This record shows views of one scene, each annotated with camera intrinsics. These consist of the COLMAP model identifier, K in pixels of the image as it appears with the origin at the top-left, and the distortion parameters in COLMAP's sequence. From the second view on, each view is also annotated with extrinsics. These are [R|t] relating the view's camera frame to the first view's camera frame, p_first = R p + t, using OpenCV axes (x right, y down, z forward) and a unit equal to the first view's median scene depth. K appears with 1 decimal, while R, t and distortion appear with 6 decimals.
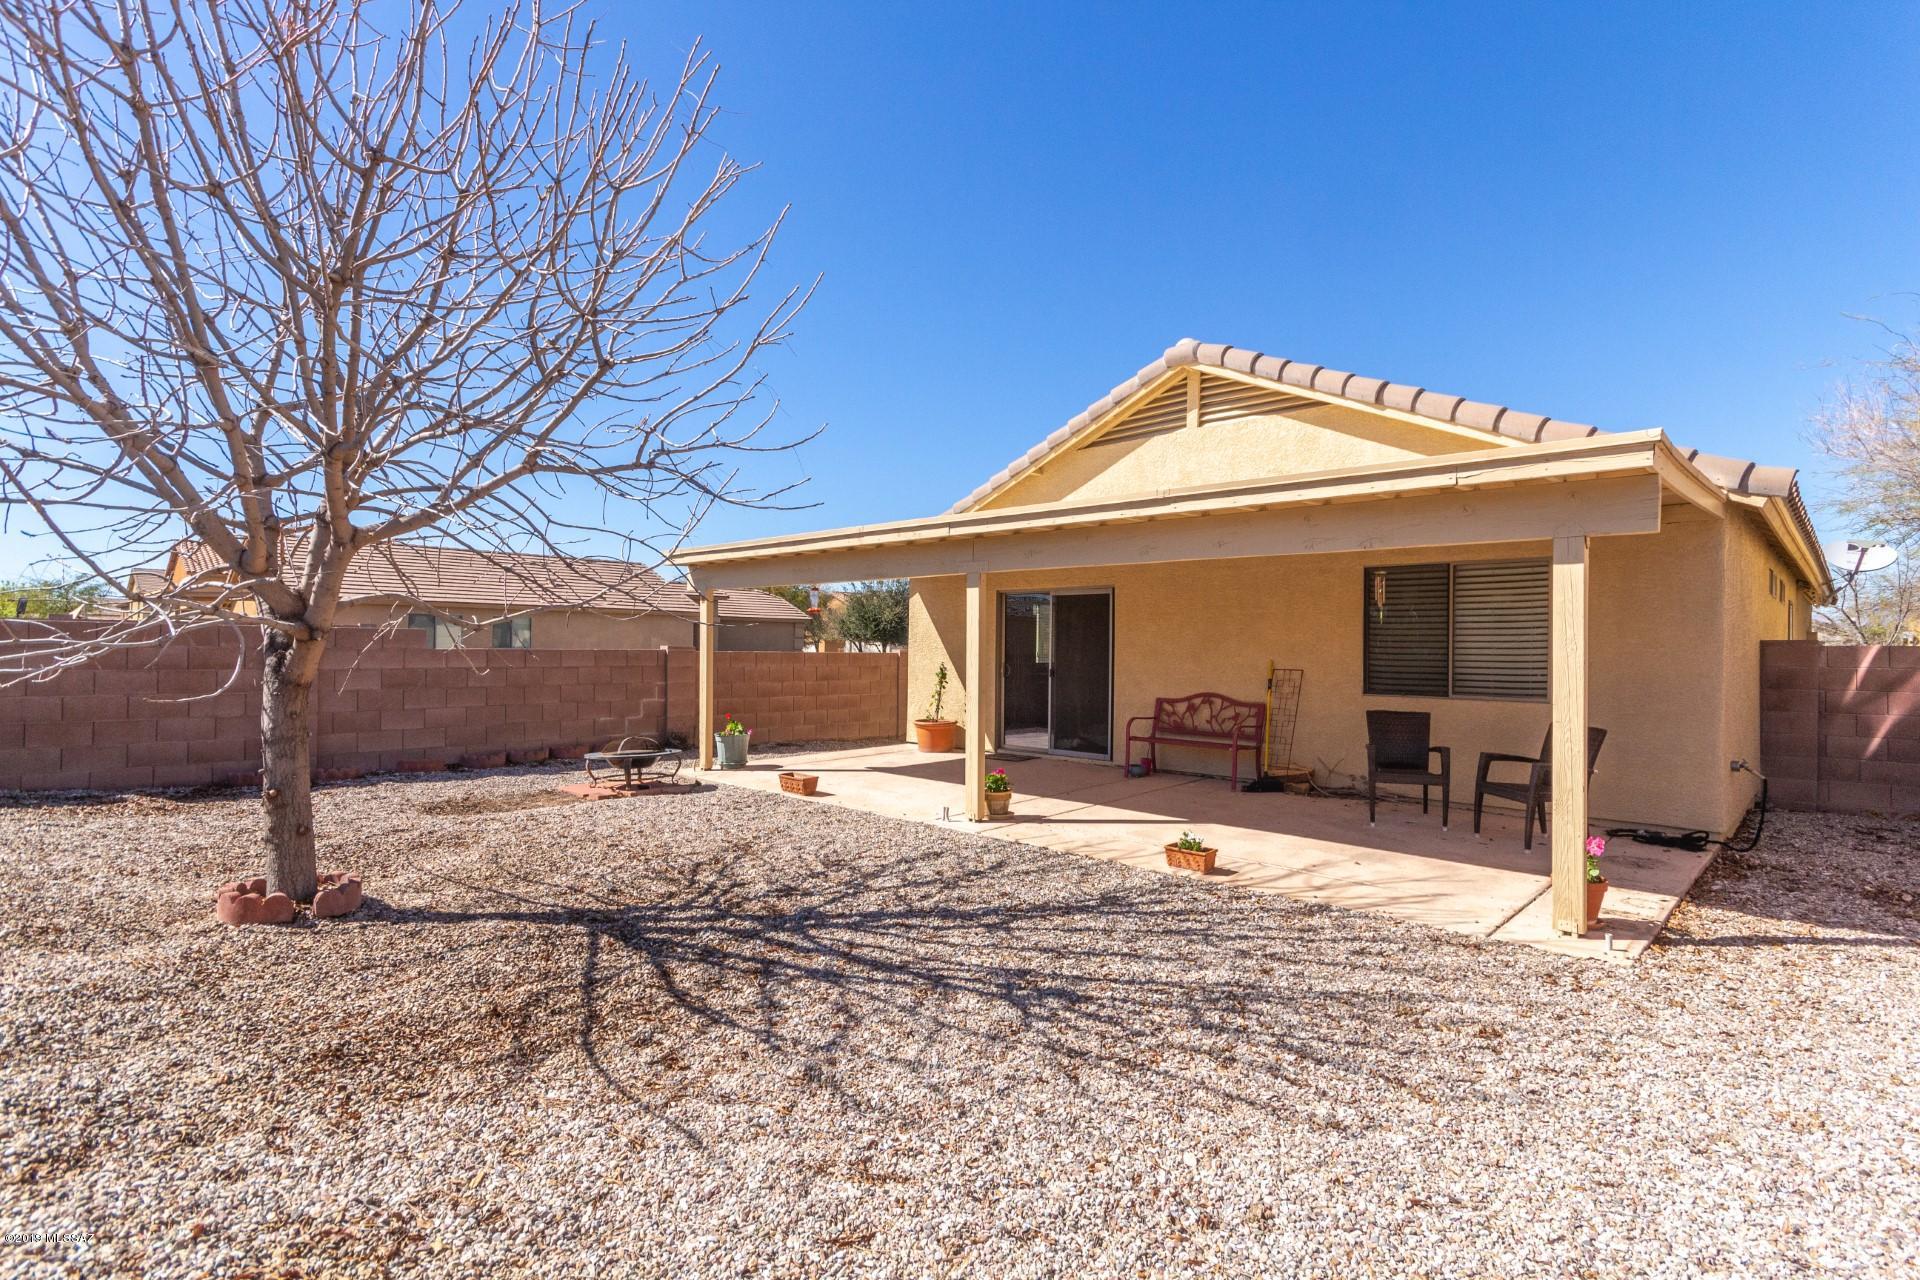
lens RADIAL K [[916.8, 0, 978.2], [0, 916.8, 643.9], [0, 0, 1]] dist [-0.001470, -0.000099]
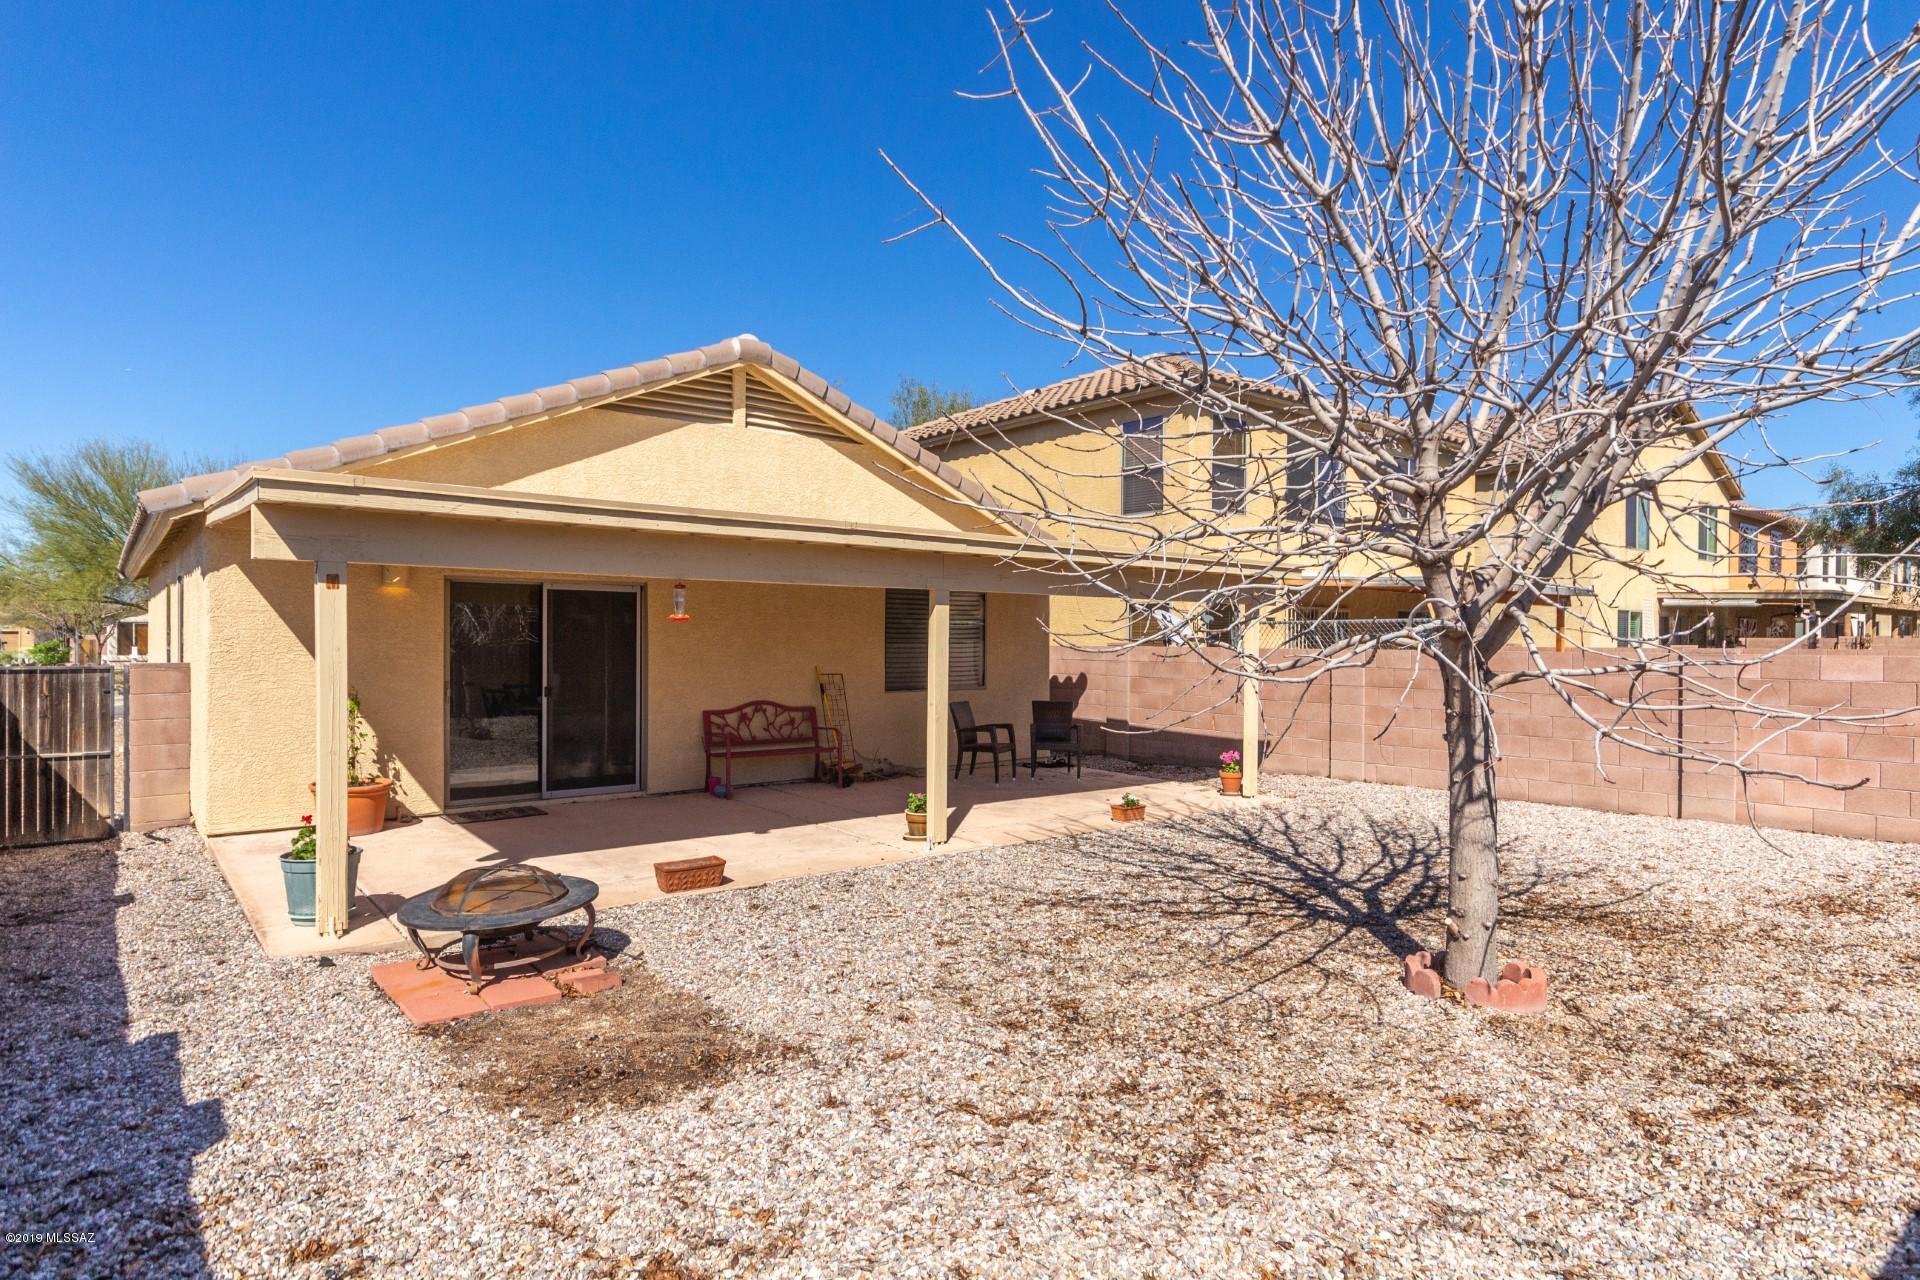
lens RADIAL K [[1057.7, 0, 967.5], [0, 1057.7, 646.4], [0, 0, 1]] dist [0.001322, 0.000756]
pose [[0.171040, -0.013892, 0.985166, -0.820003], [-0.005540, 0.999871, 0.015061, -0.023335], [-0.985248, -0.008034, 0.170941, 0.573509]]
